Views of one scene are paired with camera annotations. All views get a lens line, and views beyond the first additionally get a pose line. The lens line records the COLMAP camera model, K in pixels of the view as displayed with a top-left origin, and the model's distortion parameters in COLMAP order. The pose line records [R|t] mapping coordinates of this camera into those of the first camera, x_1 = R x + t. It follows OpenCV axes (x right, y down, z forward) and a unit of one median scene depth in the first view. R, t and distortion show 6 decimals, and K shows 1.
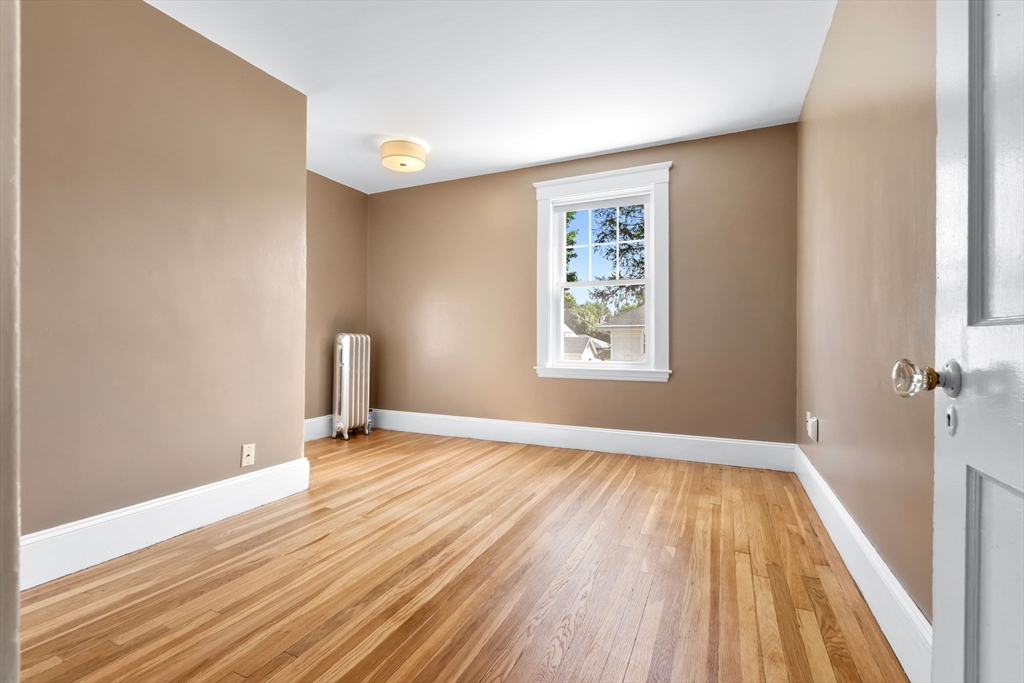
lens RADIAL K [[448.9, 0, 515.5], [0, 448.9, 344.6], [0, 0, 1]] dist [-0.002467, -0.000233]
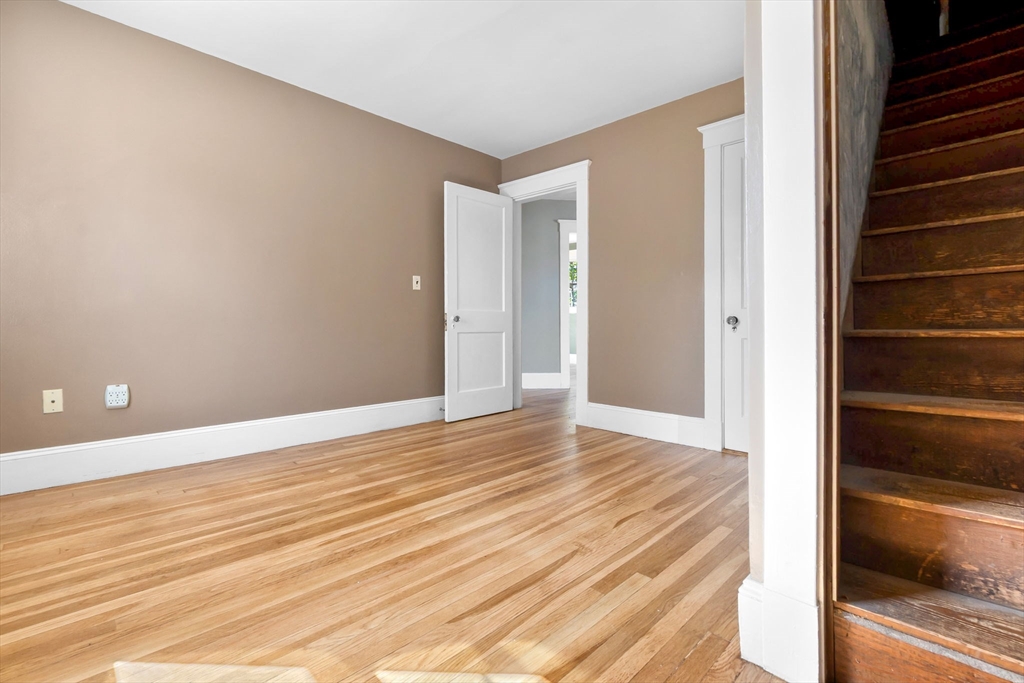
lens RADIAL K [[448.9, 0, 515.5], [0, 448.9, 344.6], [0, 0, 1]] dist [-0.002467, -0.000233]
pose [[-0.942163, -0.025436, 0.334187, -0.508441], [-0.006648, 0.998338, 0.057245, 0.023420], [-0.335088, 0.051712, -0.940767, 1.834504]]
